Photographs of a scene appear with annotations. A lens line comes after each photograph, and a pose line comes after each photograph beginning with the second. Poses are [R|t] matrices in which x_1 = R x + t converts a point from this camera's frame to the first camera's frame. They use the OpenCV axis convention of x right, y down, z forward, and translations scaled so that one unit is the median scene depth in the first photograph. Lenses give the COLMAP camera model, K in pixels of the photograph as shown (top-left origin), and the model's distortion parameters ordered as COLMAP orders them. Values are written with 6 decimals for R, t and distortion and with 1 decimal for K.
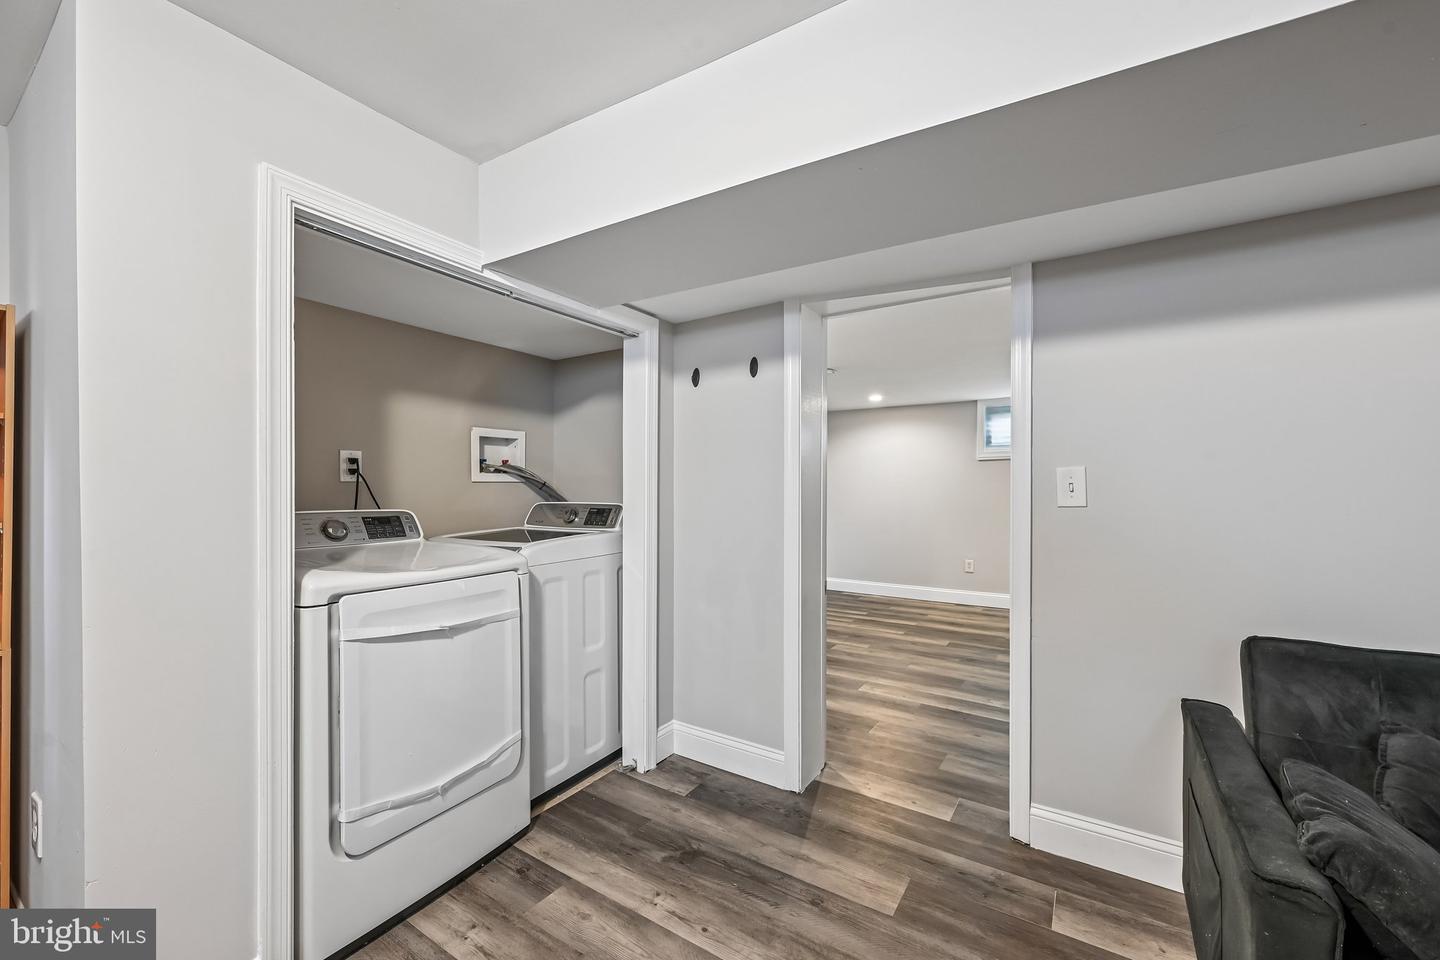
lens RADIAL K [[568.8, 0, 714.6], [0, 568.8, 495.9], [0, 0, 1]] dist [-0.000973, -0.000016]
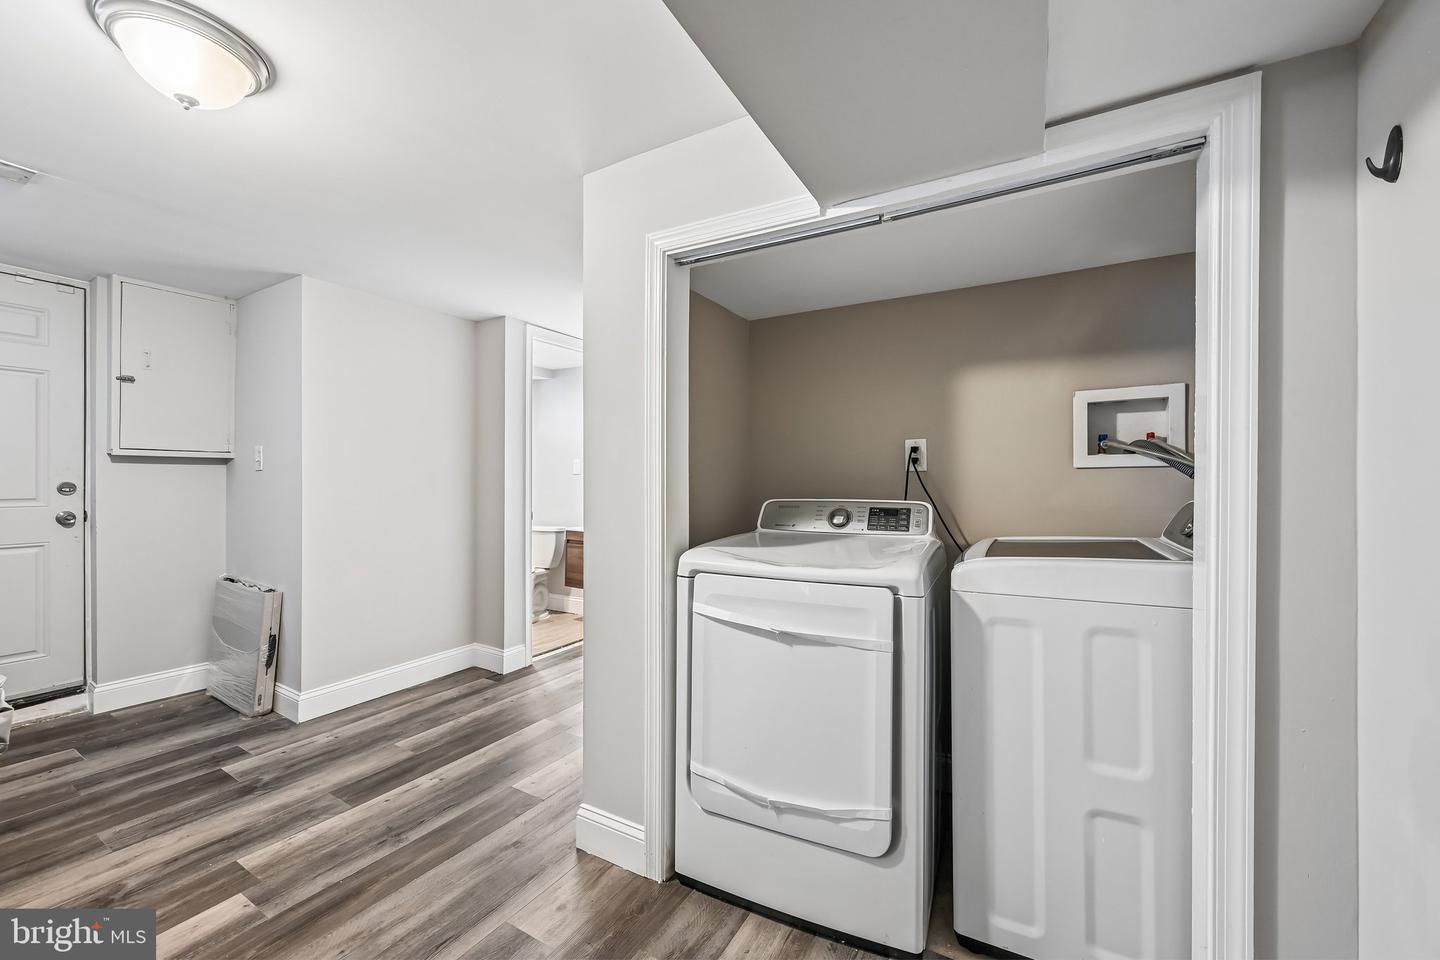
lens RADIAL K [[567.5, 0, 730.5], [0, 567.5, 483.3], [0, 0, 1]] dist [0.000801, 0.000294]
pose [[0.073867, 0.004021, -0.997260, 0.317189], [-0.009344, 0.999951, 0.003340, -0.005128], [0.997224, 0.009072, 0.073901, 0.635888]]
